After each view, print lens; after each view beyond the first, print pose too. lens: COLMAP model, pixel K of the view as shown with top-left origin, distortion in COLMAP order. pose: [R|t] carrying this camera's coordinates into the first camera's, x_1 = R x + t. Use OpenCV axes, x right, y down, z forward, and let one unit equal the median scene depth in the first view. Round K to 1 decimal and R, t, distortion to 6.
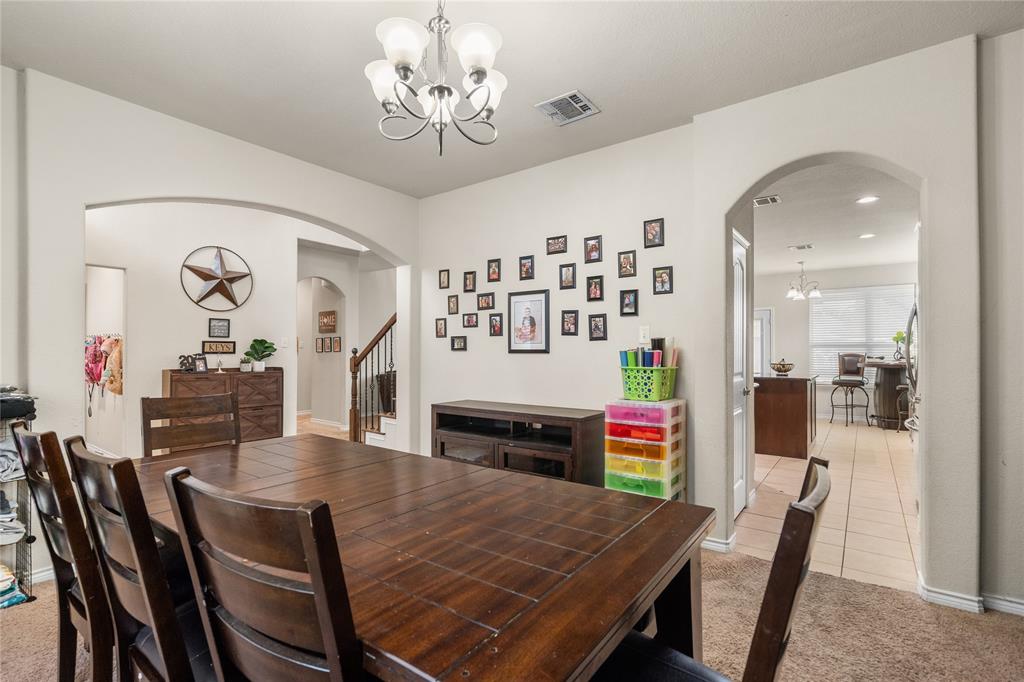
lens RADIAL K [[472.6, 0, 519.4], [0, 472.6, 342.3], [0, 0, 1]] dist [-0.011629, 0.000799]
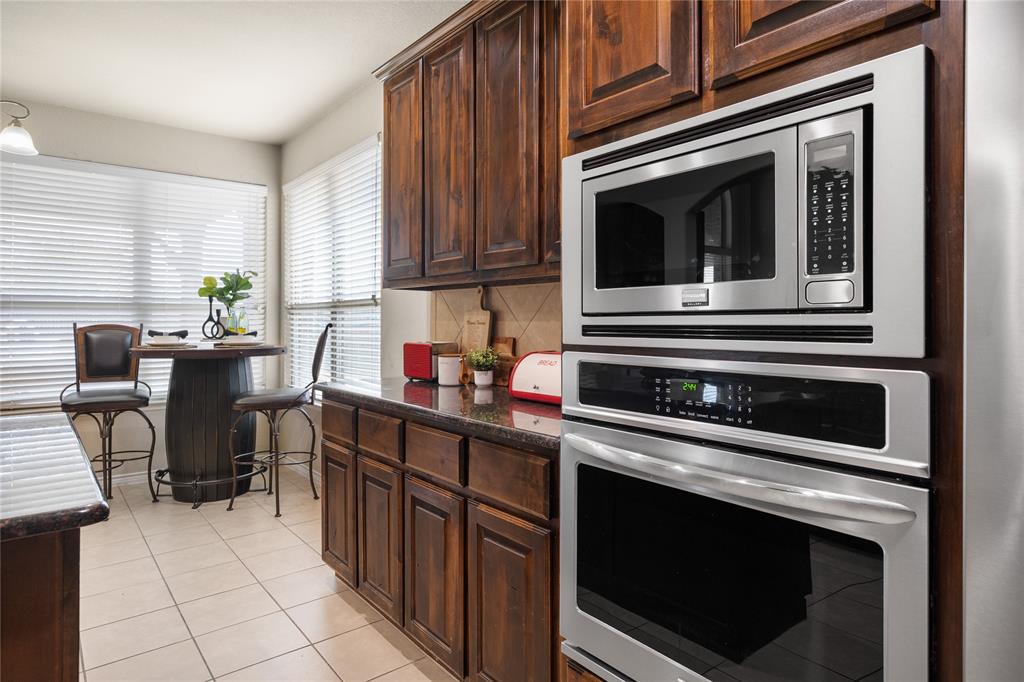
lens RADIAL K [[583.7, 0, 512.8], [0, 583.7, 318.2], [0, 0, 1]] dist [0.024877, 0.000251]
pose [[0.267196, 0.005921, 0.963624, 0.324291], [-0.021973, 0.999759, -0.000051, 0.011518], [-0.963392, -0.021160, 0.267261, 0.550582]]
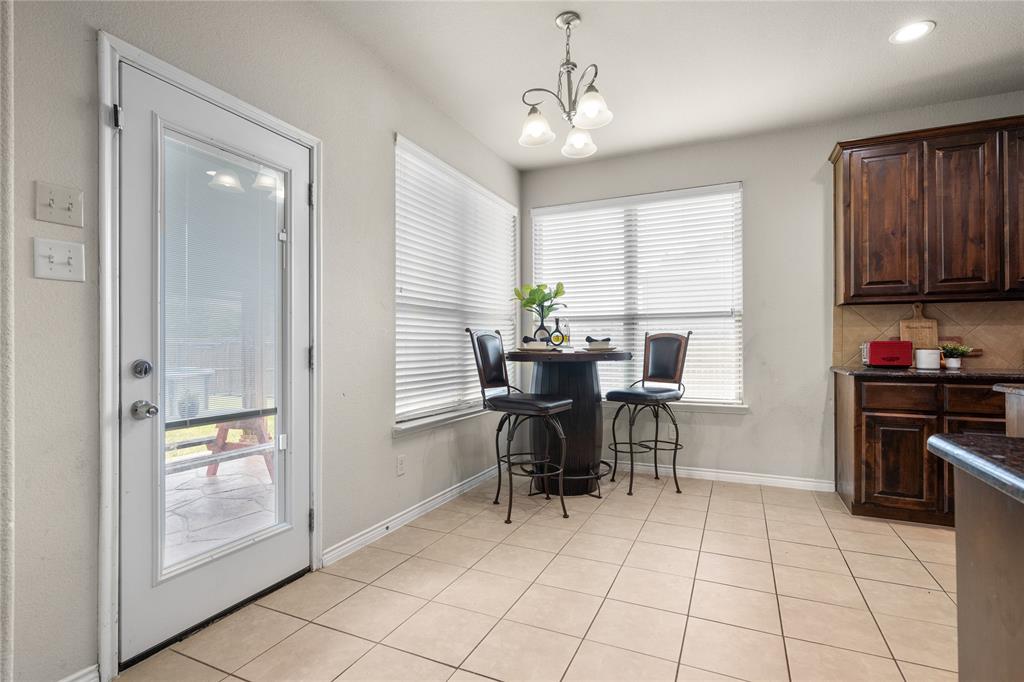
lens RADIAL K [[495.5, 0, 512.0], [0, 495.5, 341.0], [0, 0, 1]] dist [-0.001998, 0.000075]
pose [[-0.209038, 0.008782, 0.977868, 0.304790], [-0.014744, 0.999818, -0.012131, 0.040097], [-0.977796, -0.016954, -0.208870, 1.170767]]
